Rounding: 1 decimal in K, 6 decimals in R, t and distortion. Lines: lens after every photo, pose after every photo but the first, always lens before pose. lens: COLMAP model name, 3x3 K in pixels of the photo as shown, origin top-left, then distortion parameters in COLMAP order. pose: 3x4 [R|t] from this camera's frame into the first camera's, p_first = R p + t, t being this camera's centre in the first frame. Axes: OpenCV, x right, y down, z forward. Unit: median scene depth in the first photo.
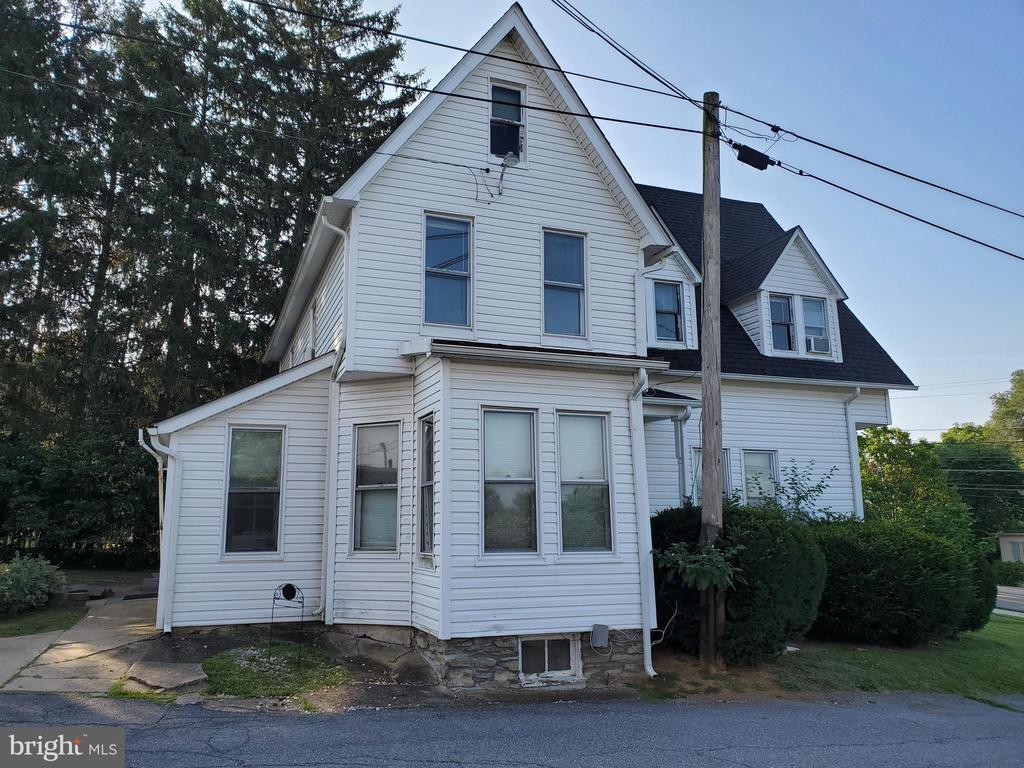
lens RADIAL K [[795.0, 0, 505.4], [0, 795.0, 385.8], [0, 0, 1]] dist [0.050475, -0.002288]
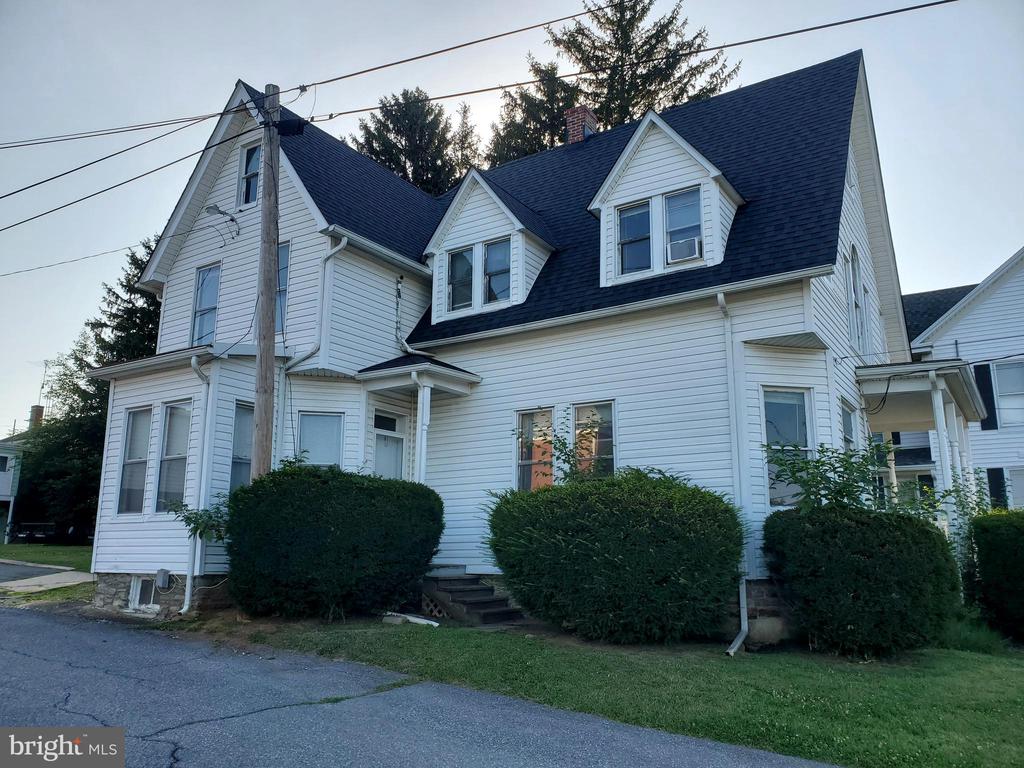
lens RADIAL K [[795.0, 0, 505.4], [0, 795.0, 385.8], [0, 0, 1]] dist [0.050475, -0.002288]
pose [[0.597247, -0.148902, -0.788115, 1.398281], [0.143140, 0.986629, -0.077934, 0.177676], [0.789181, -0.066265, 0.610575, 0.630183]]
